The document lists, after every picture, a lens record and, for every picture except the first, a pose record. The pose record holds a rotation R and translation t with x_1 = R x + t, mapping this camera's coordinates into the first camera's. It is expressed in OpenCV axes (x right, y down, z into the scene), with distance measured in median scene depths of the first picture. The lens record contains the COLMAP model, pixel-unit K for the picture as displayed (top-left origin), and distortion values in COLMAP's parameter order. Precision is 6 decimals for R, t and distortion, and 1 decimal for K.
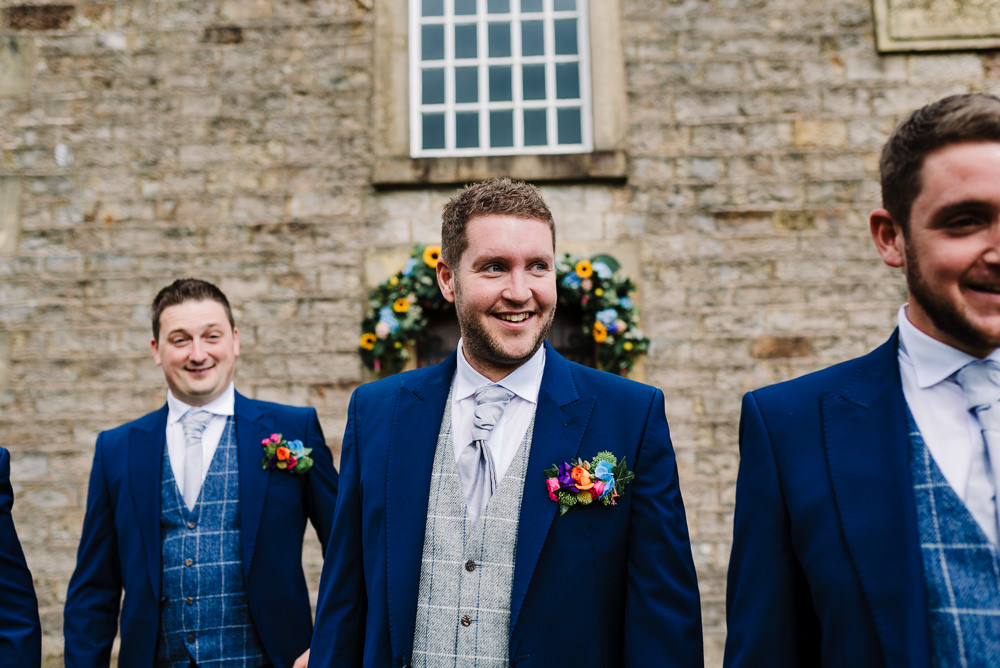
lens RADIAL K [[955.6, 0, 500.0], [0, 955.6, 334.0], [0, 0, 1]] dist [0.004509, 0.001507]
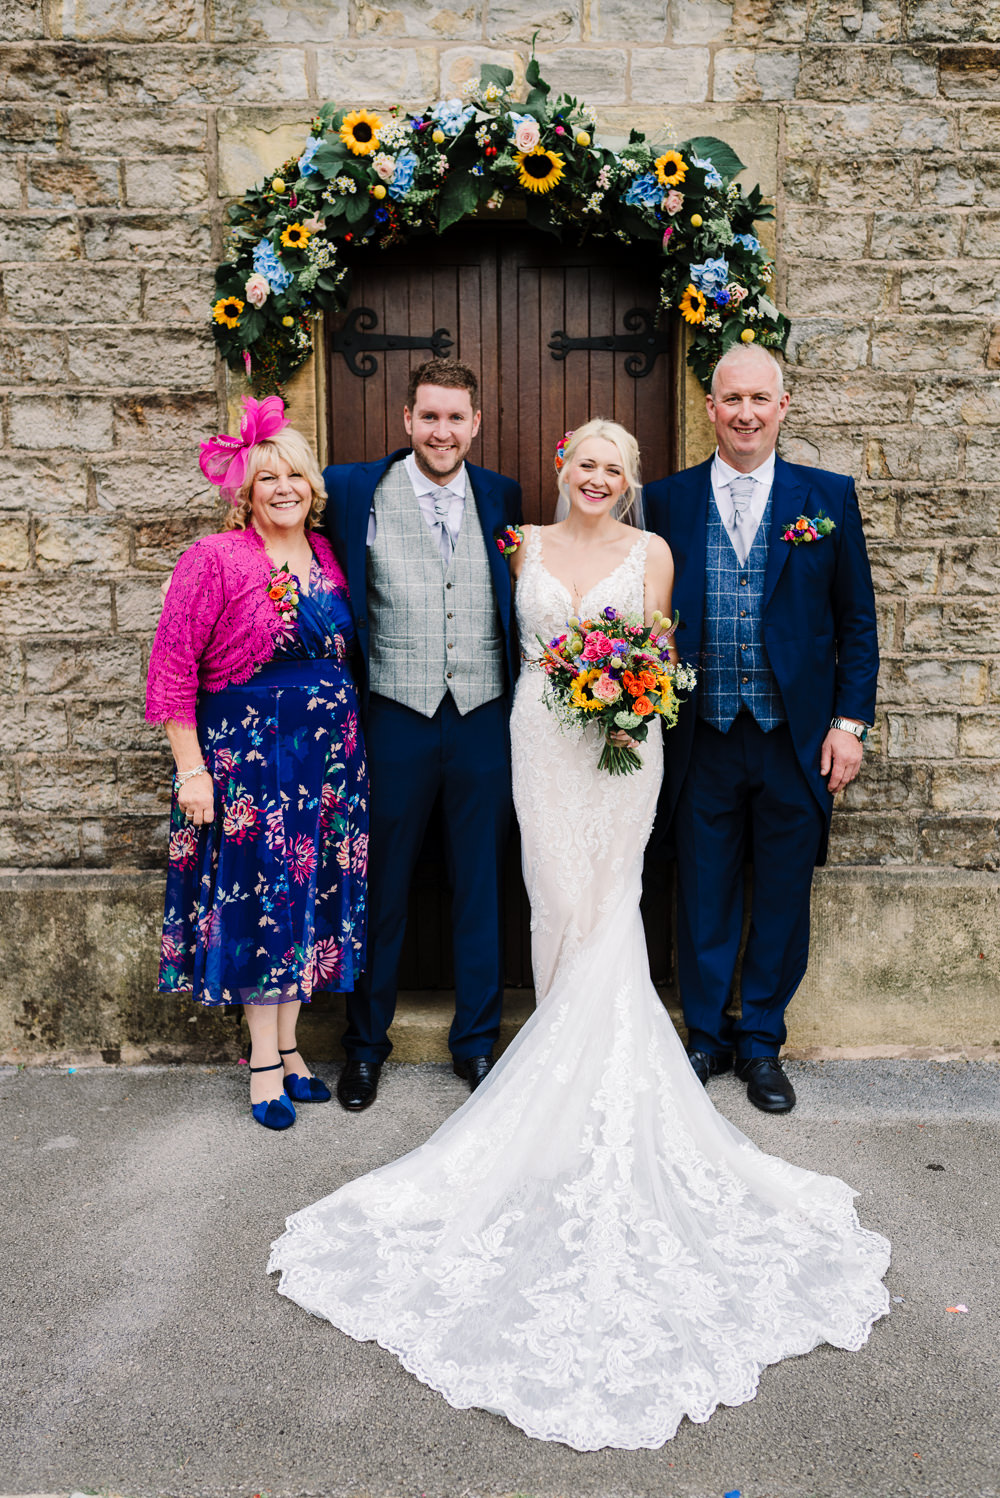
lens RADIAL K [[1515.4, 0, 500.1], [0, 1515.4, 777.1], [0, 0, 1]] dist [0.001365, 0.003834]
pose [[0.999193, 0.012880, 0.038036, -0.023066], [-0.023224, 0.958043, 0.285681, 0.010497], [-0.032761, -0.286334, 0.957570, 0.164888]]
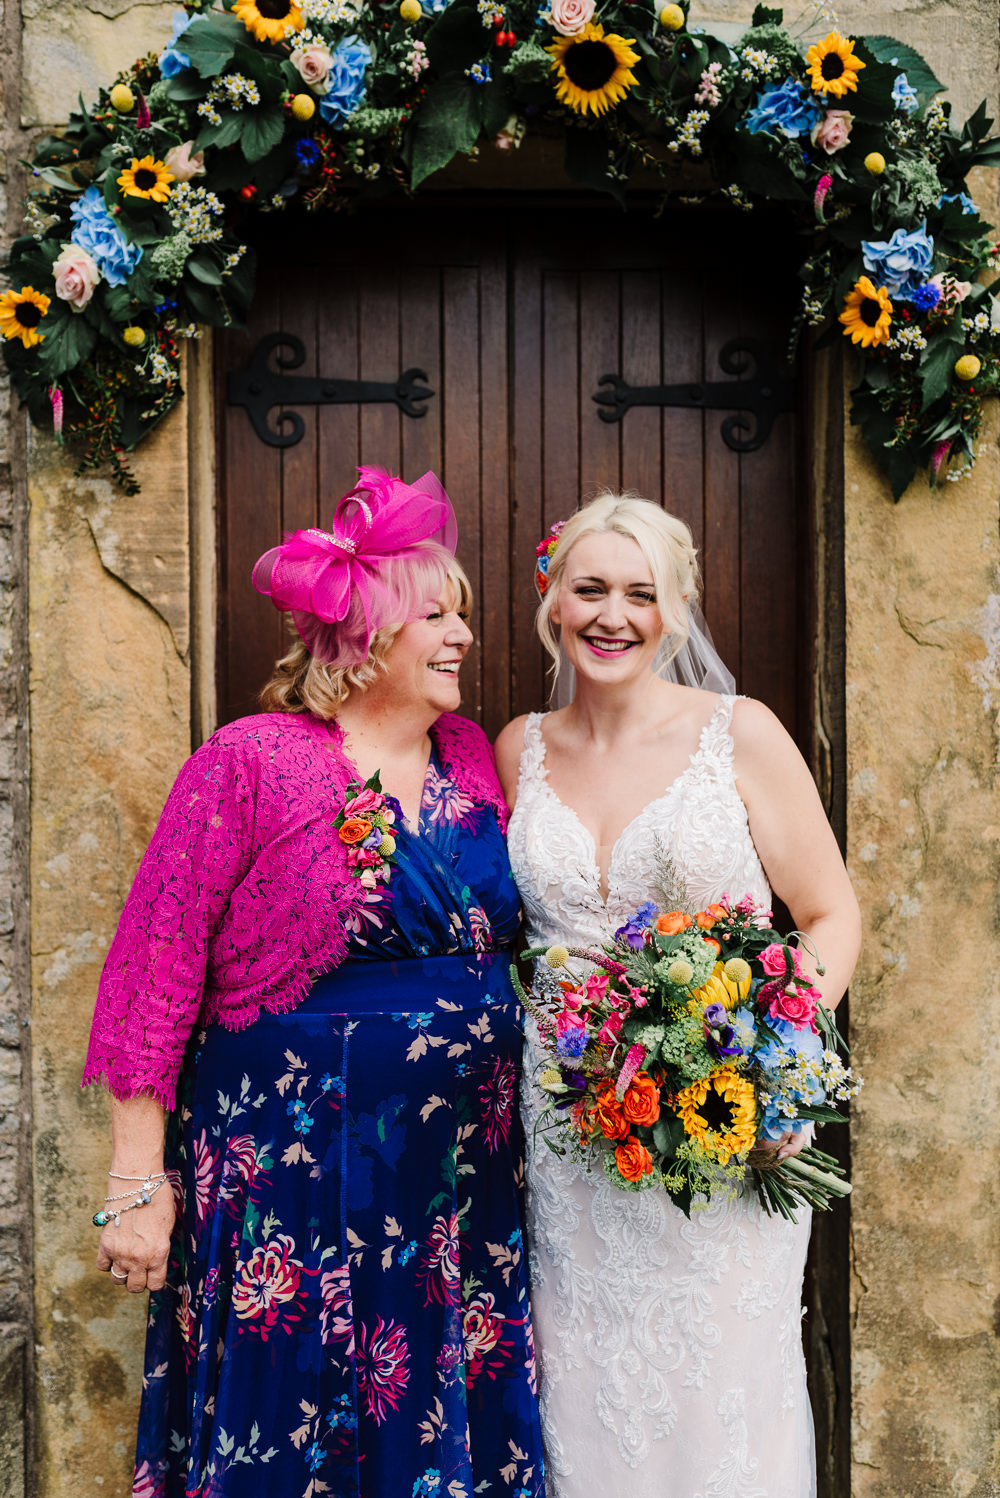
lens RADIAL K [[1497.9, 0, 500.0], [0, 1497.9, 749.0], [0, 0, 1]] dist [-0.001932, 0.005068]
pose [[0.998206, 0.019471, 0.056624, -0.023975], [-0.029584, 0.982542, 0.183672, 0.044233], [-0.052059, -0.185017, 0.981355, 0.530329]]
